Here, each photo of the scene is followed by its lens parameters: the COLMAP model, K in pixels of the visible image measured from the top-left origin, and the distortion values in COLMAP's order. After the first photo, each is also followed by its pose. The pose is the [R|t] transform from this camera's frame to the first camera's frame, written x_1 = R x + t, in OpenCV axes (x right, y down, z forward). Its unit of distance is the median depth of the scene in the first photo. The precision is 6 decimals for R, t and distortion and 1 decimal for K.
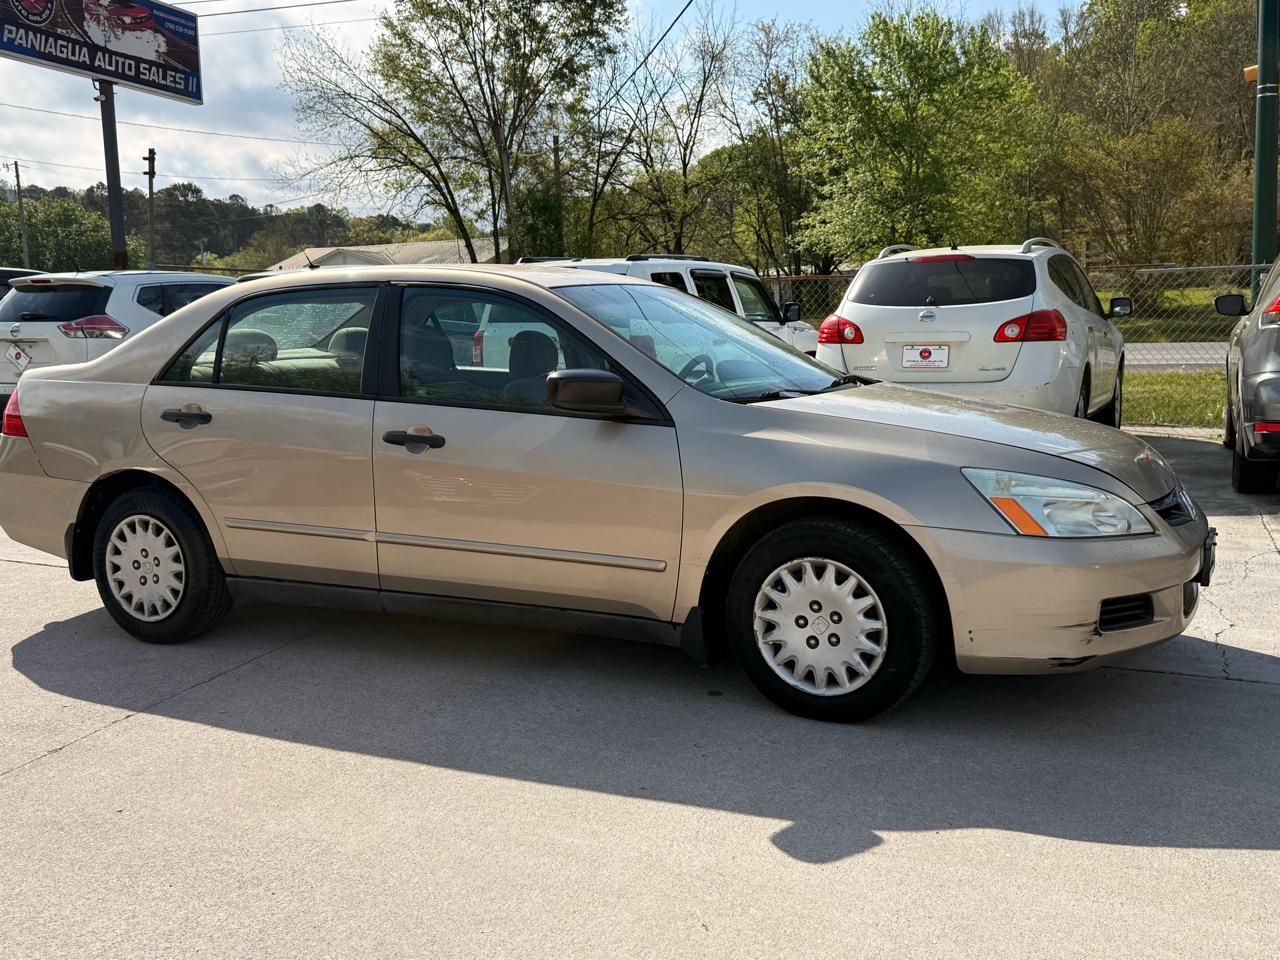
lens RADIAL K [[1255.5, 0, 634.9], [0, 1255.5, 478.5], [0, 0, 1]] dist [0.168688, -0.335372]
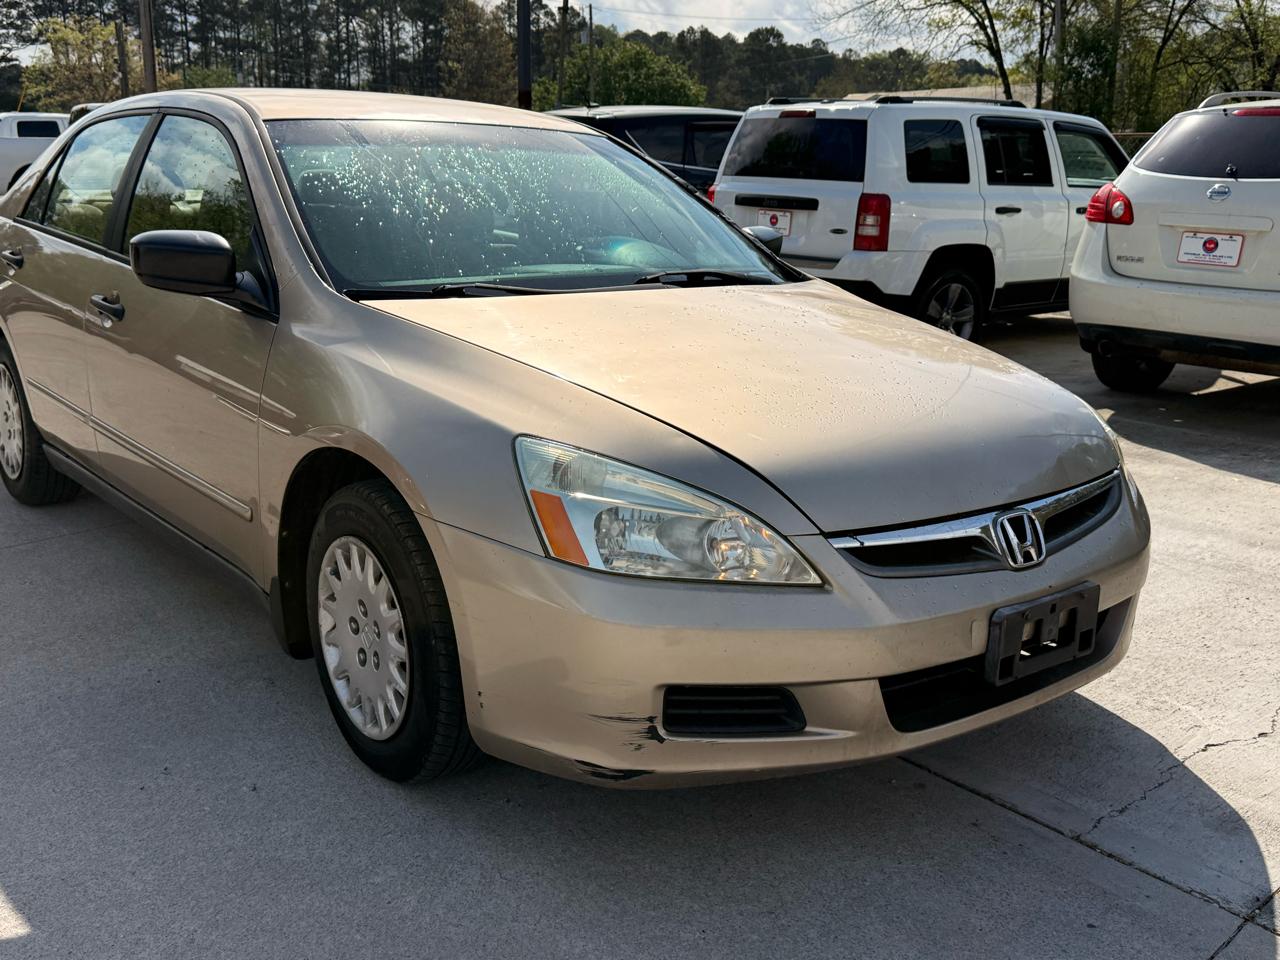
lens RADIAL K [[1255.3, 0, 651.4], [0, 1255.3, 486.9], [0, 0, 1]] dist [0.192715, -0.418508]
pose [[0.910596, 0.141378, -0.388365, 0.516024], [-0.094824, 0.986073, 0.136633, -0.068857], [0.402273, -0.087591, 0.911320, 0.417059]]
